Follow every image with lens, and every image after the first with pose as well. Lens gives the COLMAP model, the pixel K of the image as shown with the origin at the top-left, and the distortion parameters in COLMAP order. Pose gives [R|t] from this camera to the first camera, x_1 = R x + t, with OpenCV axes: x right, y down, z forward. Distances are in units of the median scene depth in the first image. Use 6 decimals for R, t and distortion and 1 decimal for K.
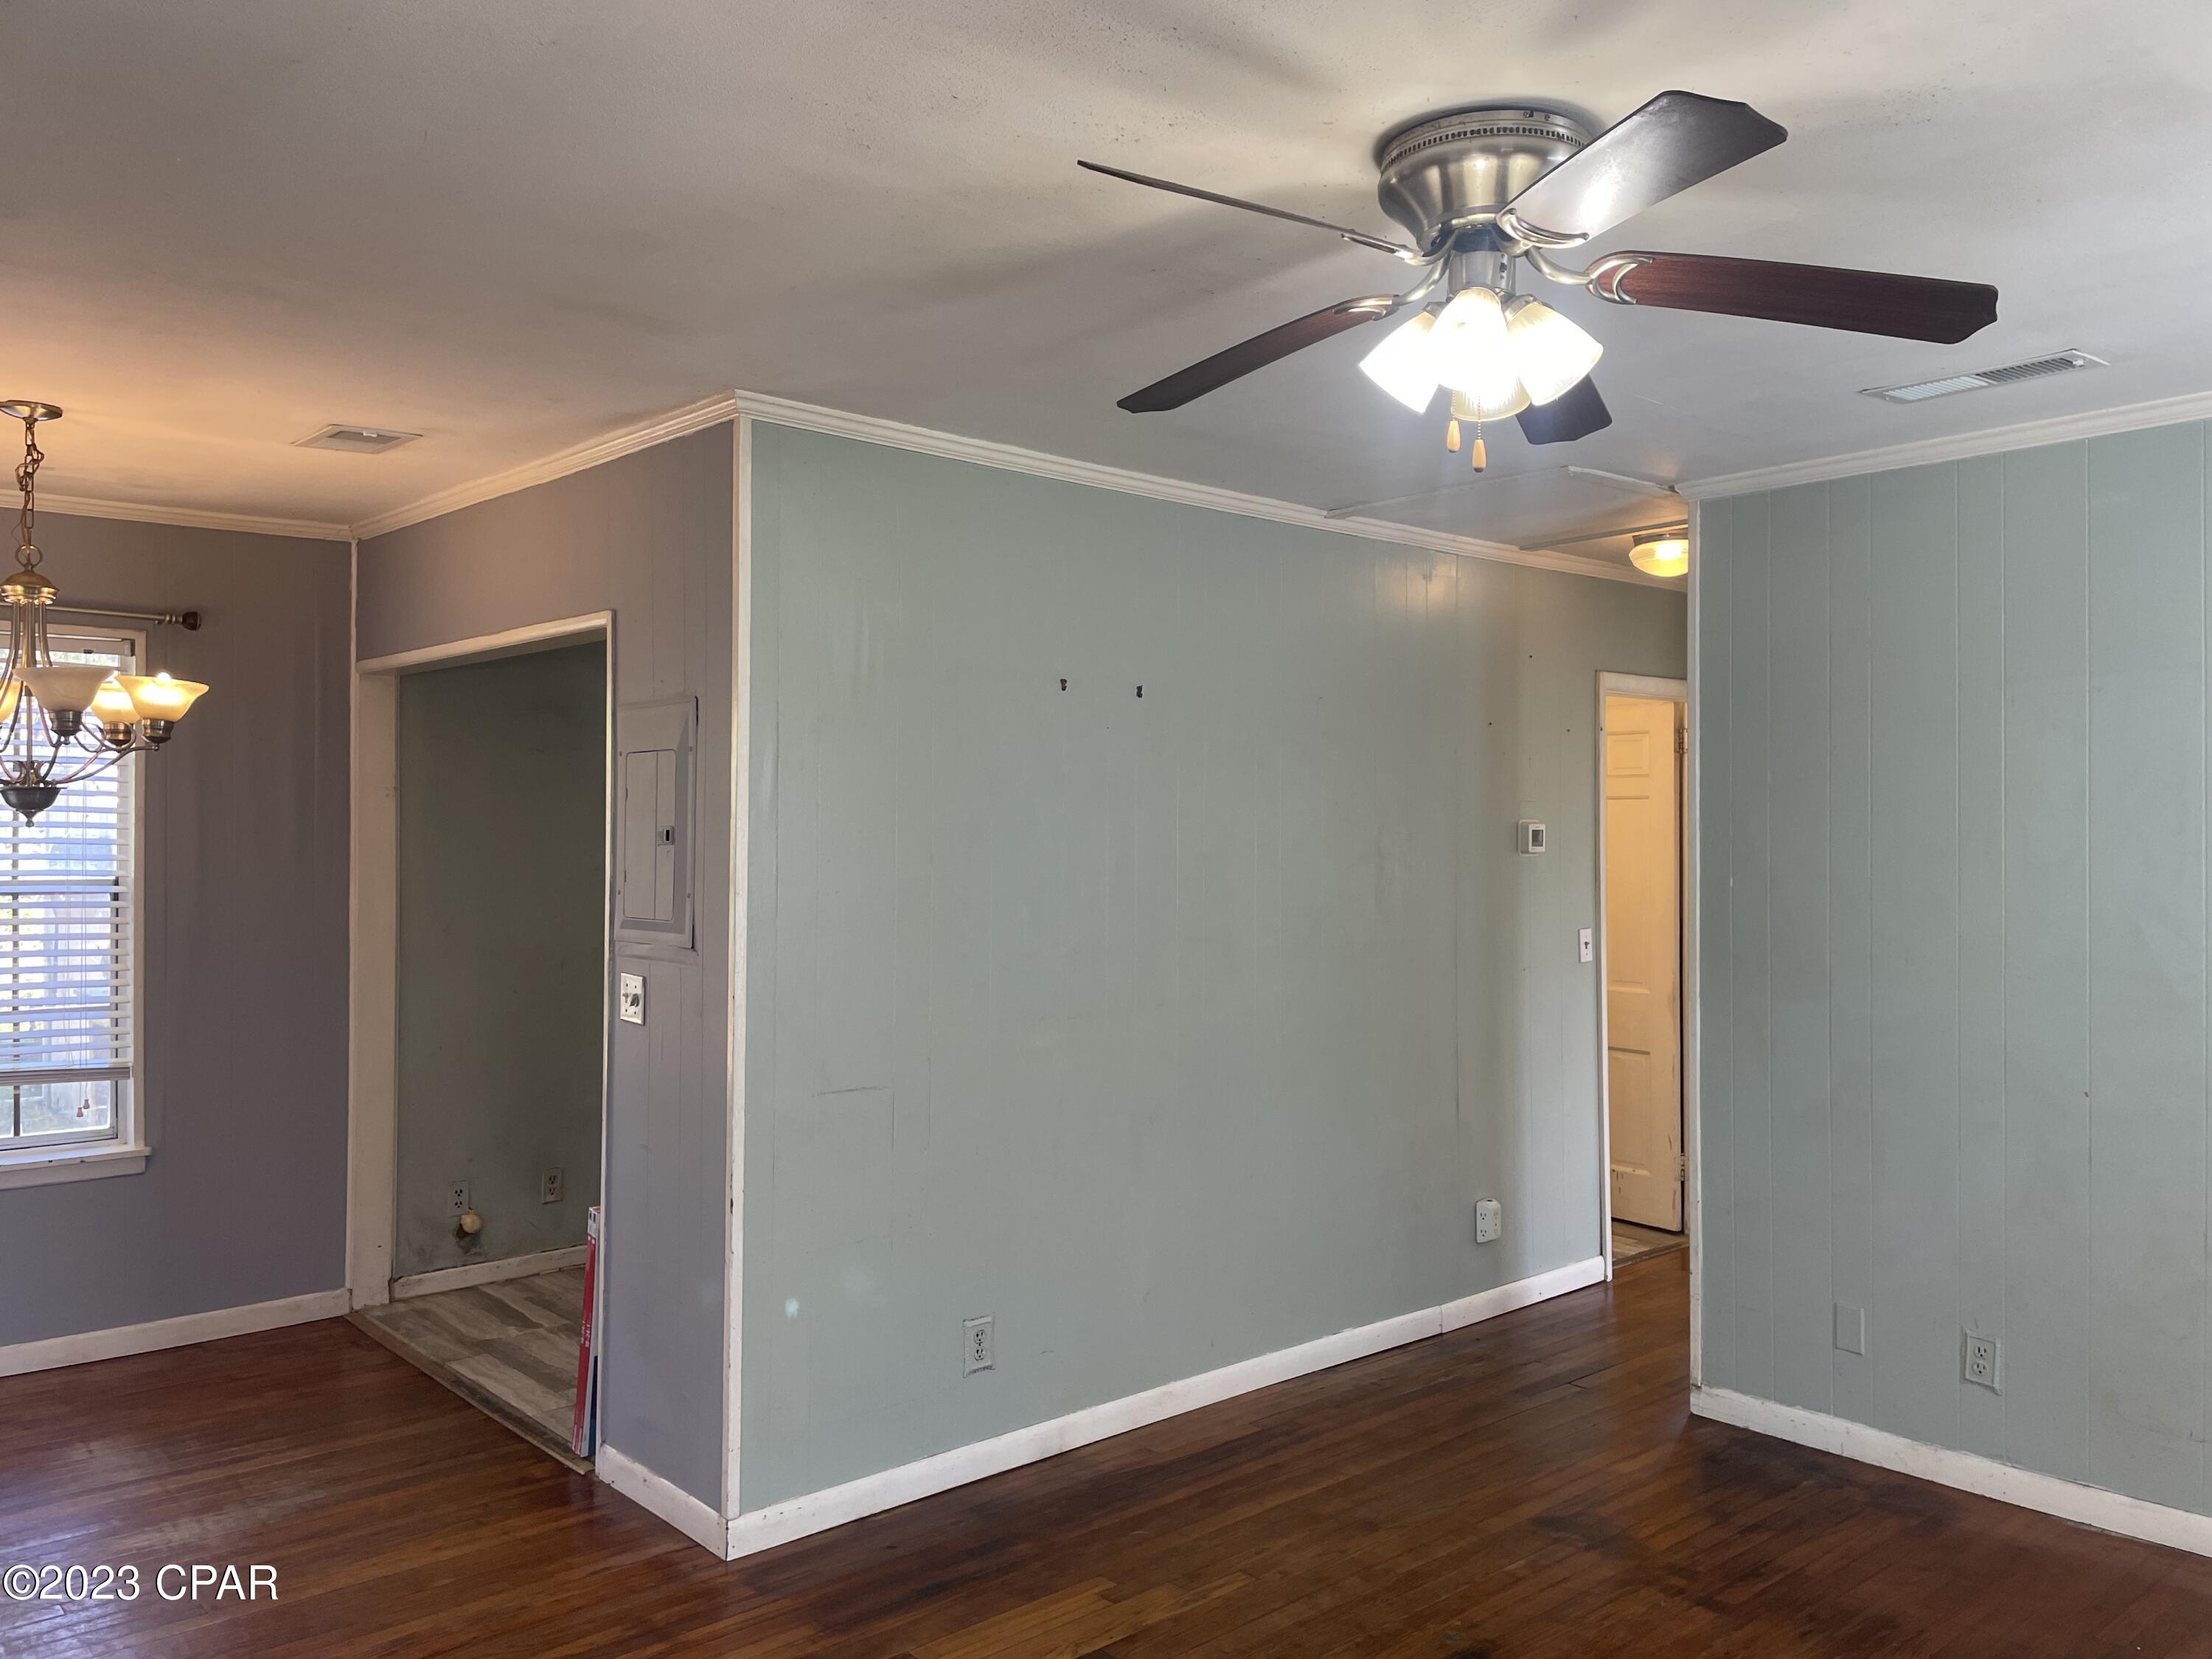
lens RADIAL K [[1668.0, 0, 1126.3], [0, 1668.0, 821.6], [0, 0, 1]] dist [0.083122, -0.105289]
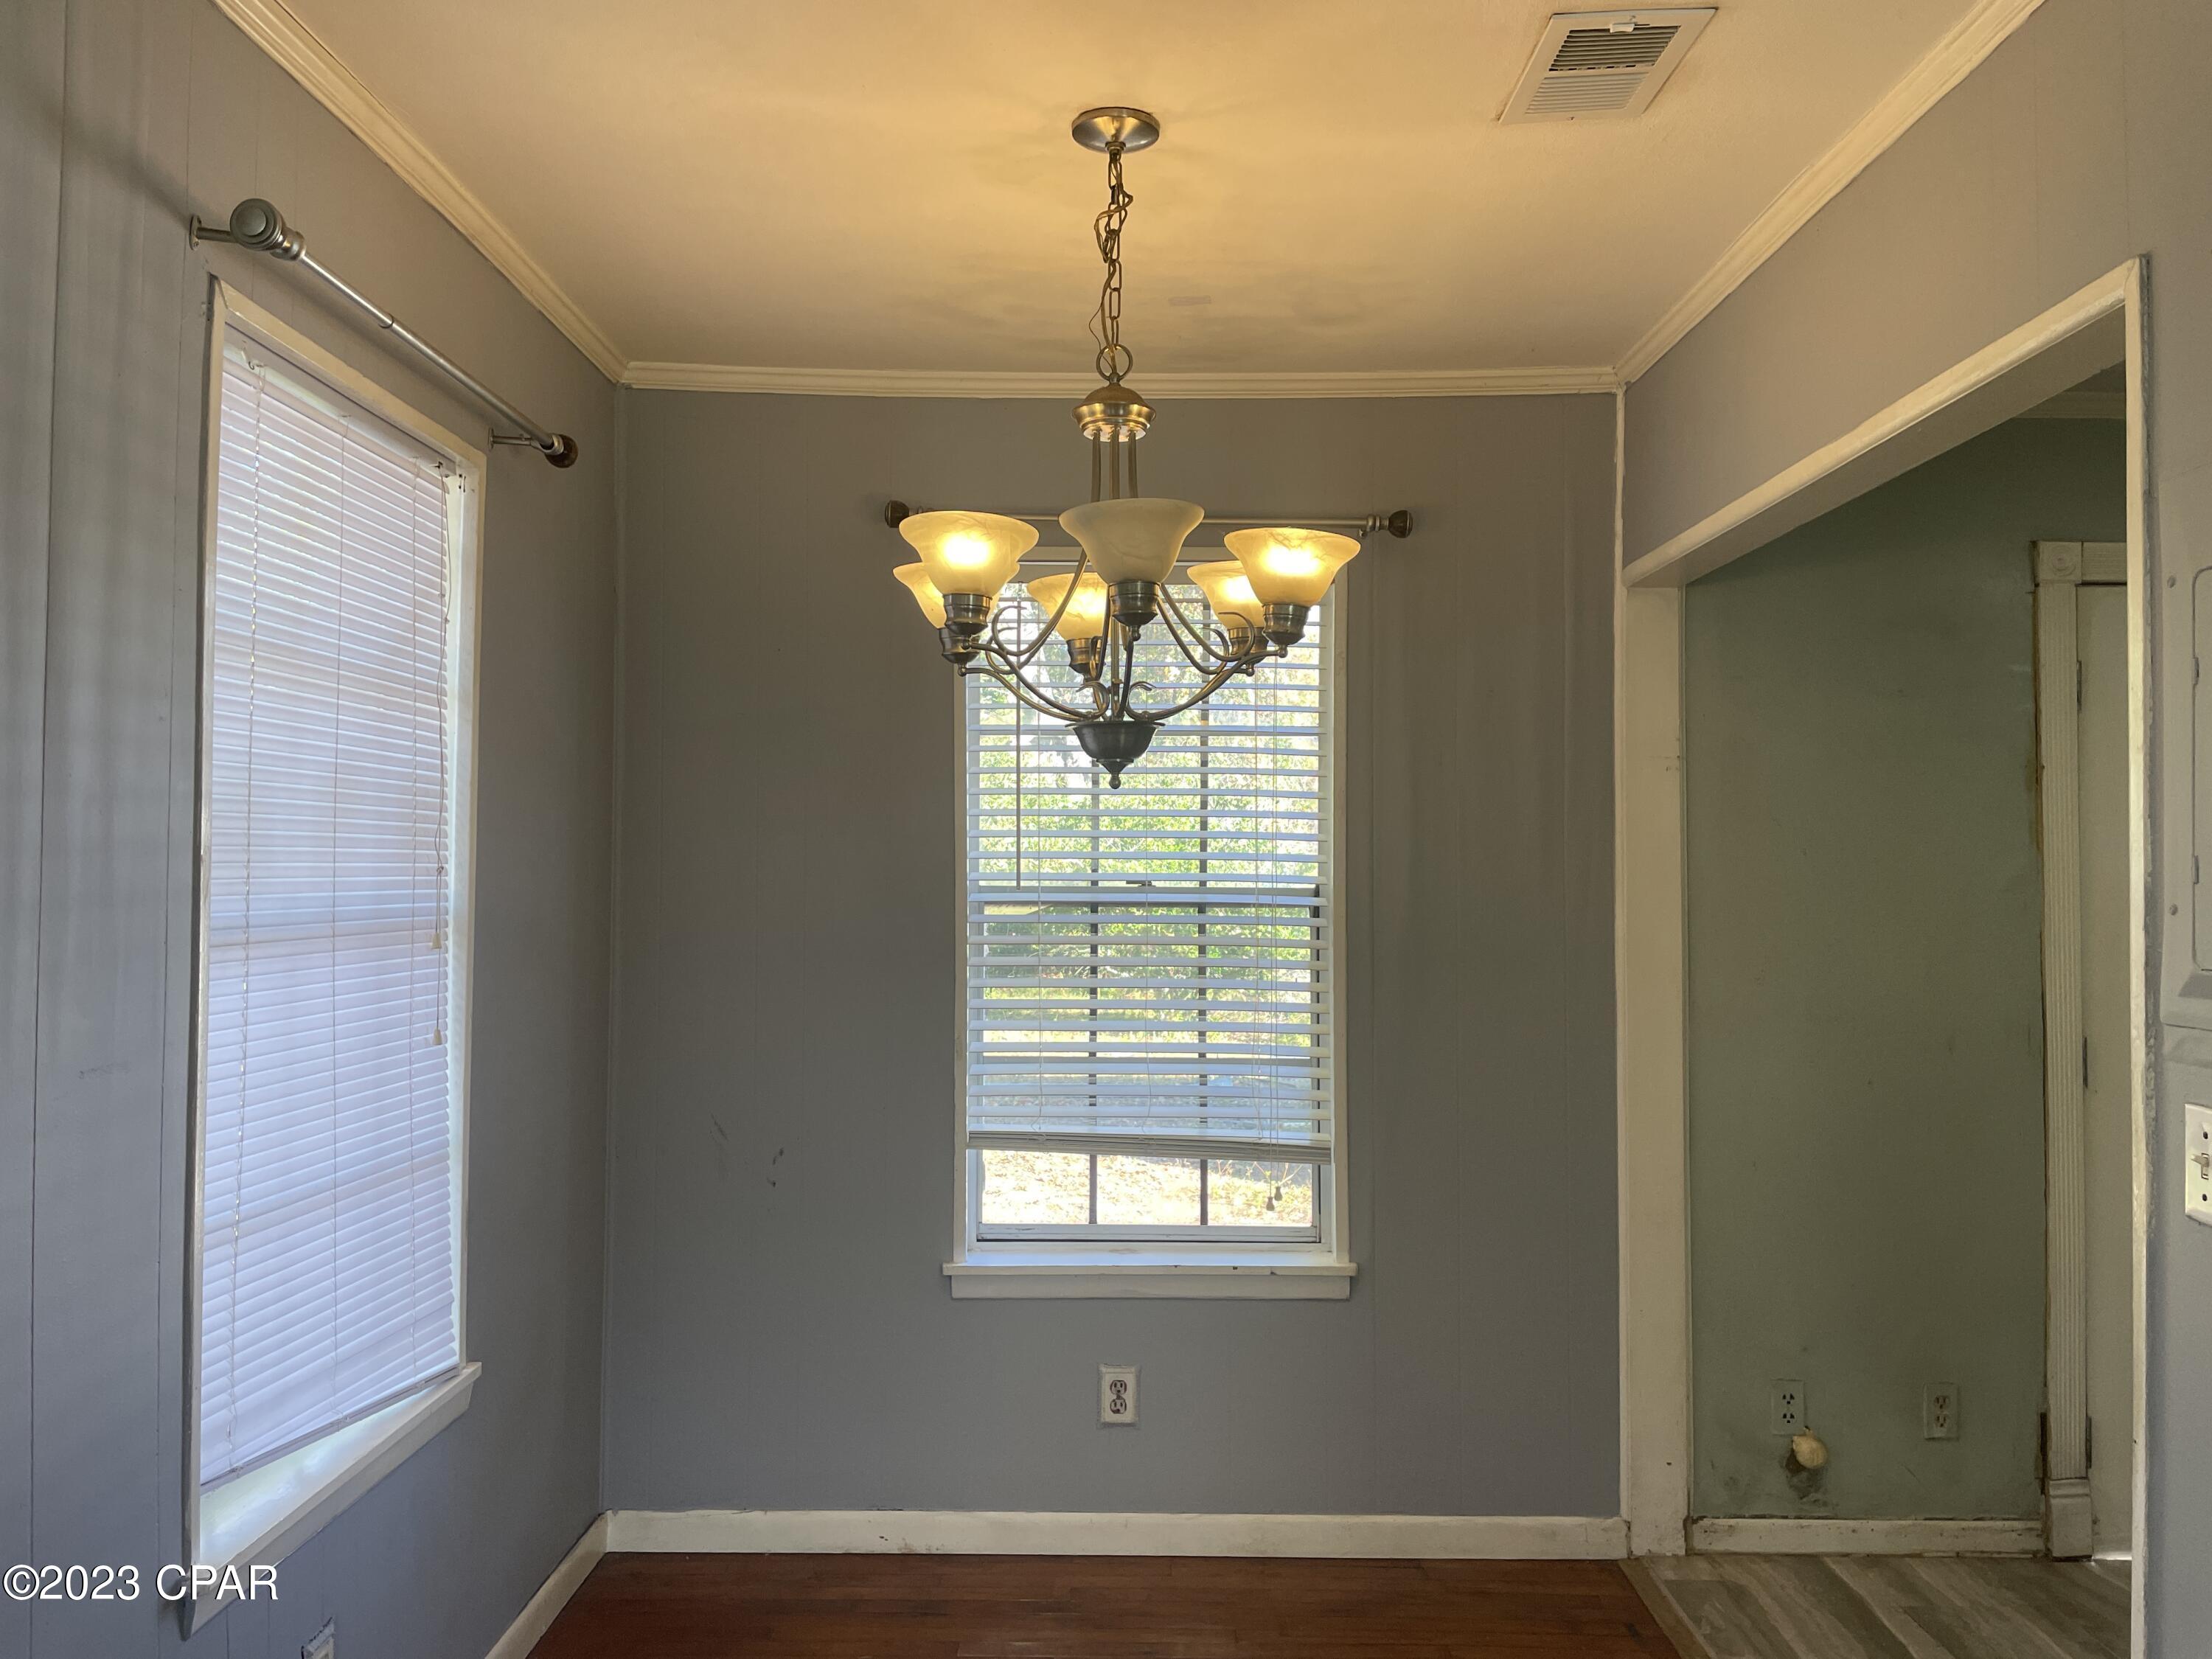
lens RADIAL K [[1668.0, 0, 1126.3], [0, 1668.0, 821.6], [0, 0, 1]] dist [0.083122, -0.105289]
pose [[0.740852, -0.018727, -0.671407, -0.167430], [-0.000462, 0.999597, -0.028391, 0.025475], [0.671668, 0.021343, 0.740545, 0.403721]]
